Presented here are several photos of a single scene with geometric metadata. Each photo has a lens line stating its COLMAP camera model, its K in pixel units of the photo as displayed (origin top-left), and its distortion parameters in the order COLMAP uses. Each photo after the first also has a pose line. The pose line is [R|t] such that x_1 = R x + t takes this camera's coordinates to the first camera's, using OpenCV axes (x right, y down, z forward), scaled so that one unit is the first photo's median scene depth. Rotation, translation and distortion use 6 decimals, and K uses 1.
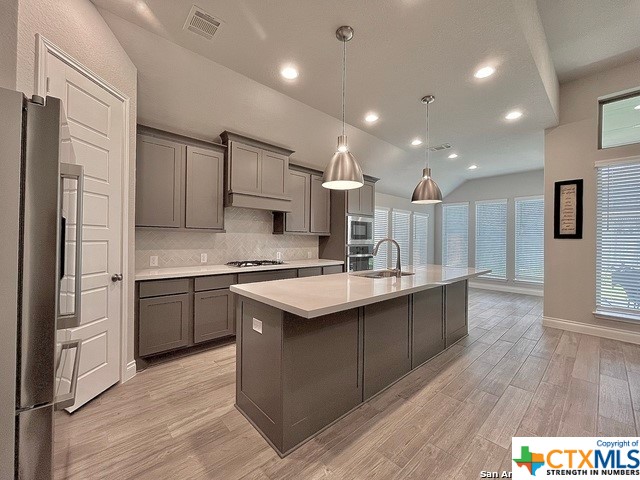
lens RADIAL K [[260.0, 0, 318.1], [0, 260.0, 239.8], [0, 0, 1]] dist [-0.001899, -0.000061]
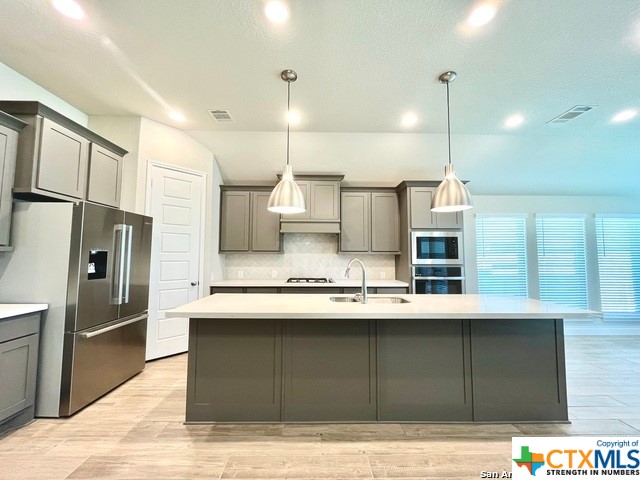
lens RADIAL K [[260.0, 0, 318.8], [0, 260.0, 239.8], [0, 0, 1]] dist [-0.001899, -0.000061]
pose [[0.750574, -0.050768, -0.658833, 0.569690], [0.003992, 0.997374, -0.072307, -0.003785], [0.660774, 0.051641, 0.748806, 0.176211]]
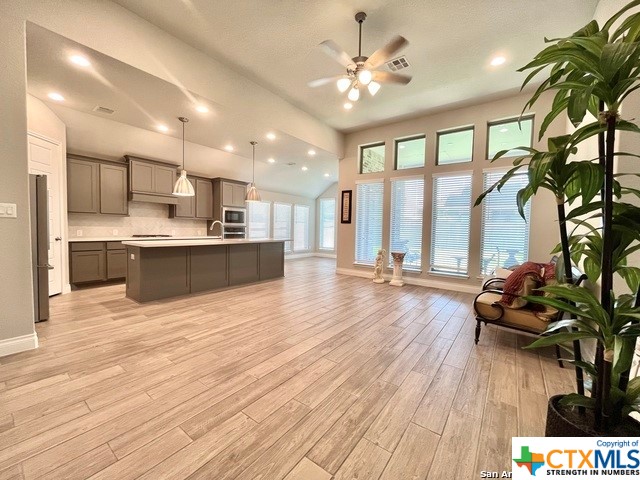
lens RADIAL K [[260.0, 0, 316.8], [0, 260.0, 239.3], [0, 0, 1]] dist [-0.001899, -0.000061]
pose [[0.983286, 0.000474, 0.182069, 0.481474], [-0.008927, 0.998919, 0.045612, 0.027862], [-0.181851, -0.046475, 0.982227, -0.784618]]
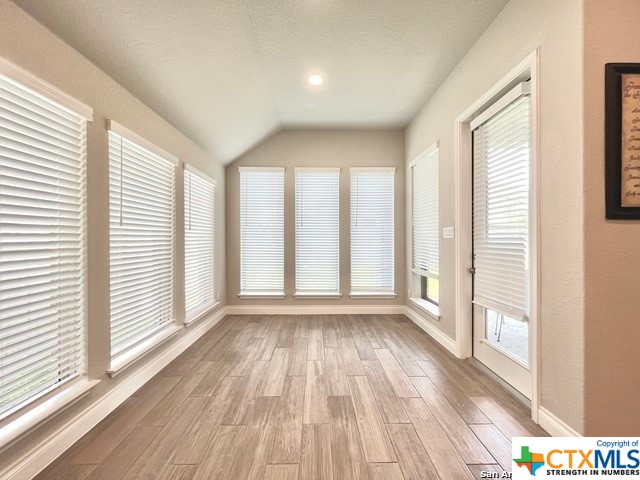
lens RADIAL K [[260.0, 0, 319.5], [0, 260.0, 240.5], [0, 0, 1]] dist [-0.001899, -0.000061]
pose [[0.656231, -0.011471, 0.754473, 0.414816], [0.007183, 0.999934, 0.008955, 0.022164], [-0.754526, -0.000457, 0.656270, 1.197415]]
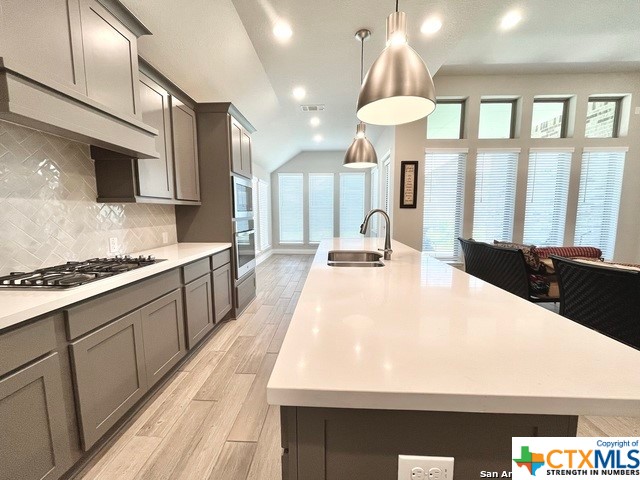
lens RADIAL K [[260.0, 0, 318.3], [0, 260.0, 239.1], [0, 0, 1]] dist [-0.001899, -0.000061]
pose [[0.705037, -0.088951, 0.703569, -0.273818], [0.012204, 0.993477, 0.113373, -0.004436], [-0.709065, -0.071346, 0.701524, 0.448453]]
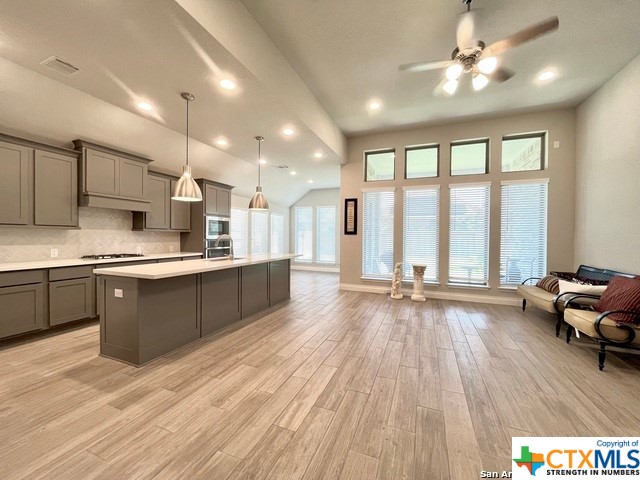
lens RADIAL K [[260.0, 0, 317.7], [0, 260.0, 239.3], [0, 0, 1]] dist [-0.001899, -0.000061]
pose [[0.903948, -0.009043, 0.427547, 0.084031], [0.002177, 0.999861, 0.016545, -0.001597], [-0.427637, -0.014025, 0.903842, -0.423127]]
